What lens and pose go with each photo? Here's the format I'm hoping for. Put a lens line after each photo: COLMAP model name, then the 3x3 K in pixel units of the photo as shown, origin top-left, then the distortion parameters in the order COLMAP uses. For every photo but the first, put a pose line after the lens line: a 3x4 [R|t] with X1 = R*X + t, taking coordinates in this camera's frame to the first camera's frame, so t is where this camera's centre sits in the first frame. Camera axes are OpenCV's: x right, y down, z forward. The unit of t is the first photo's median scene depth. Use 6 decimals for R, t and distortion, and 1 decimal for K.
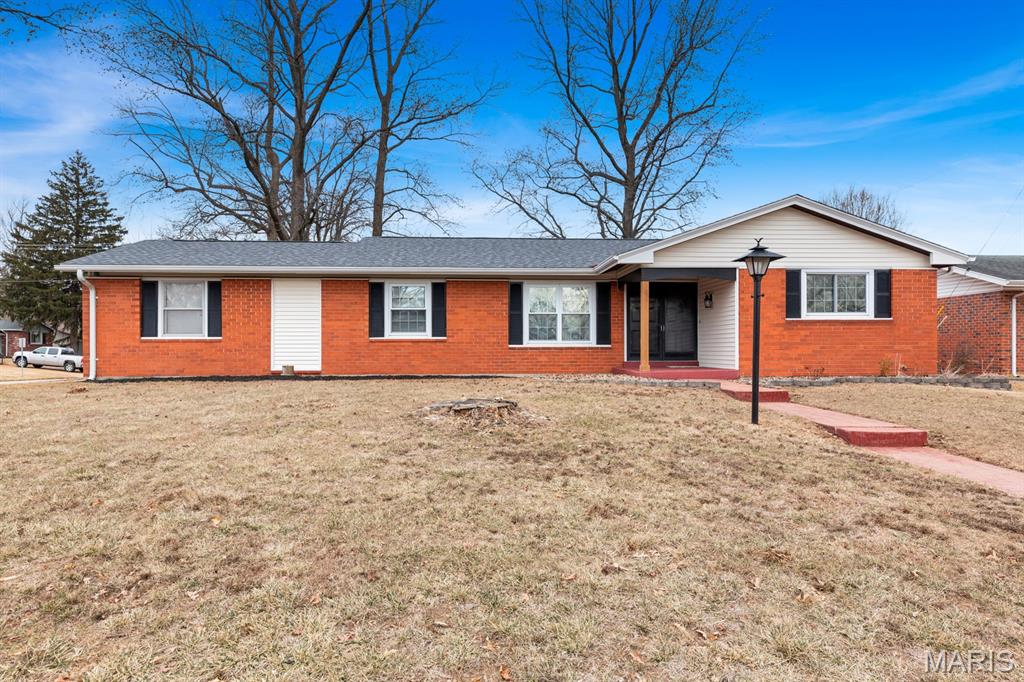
lens RADIAL K [[588.7, 0, 513.0], [0, 588.7, 339.9], [0, 0, 1]] dist [0.005839, 0.000494]
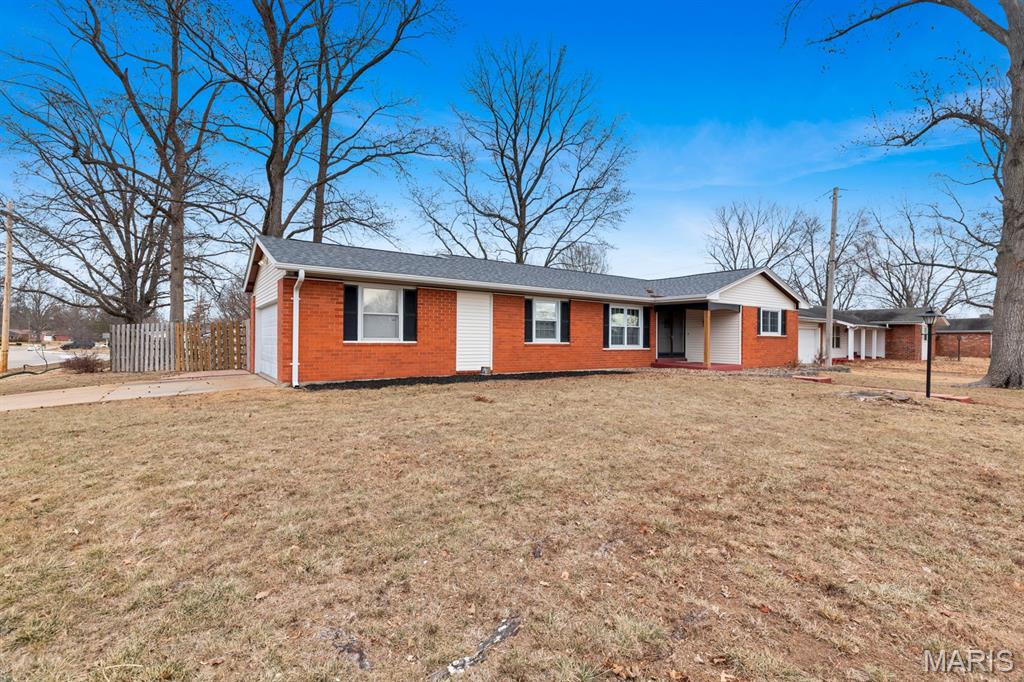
lens RADIAL K [[468.5, 0, 513.0], [0, 468.5, 344.3], [0, 0, 1]] dist [0.005220, 0.000553]
pose [[0.836382, 0.004575, 0.548128, -0.815397], [-0.015585, 0.999759, 0.015436, -0.015311], [-0.547926, -0.021453, 0.836252, 0.178777]]
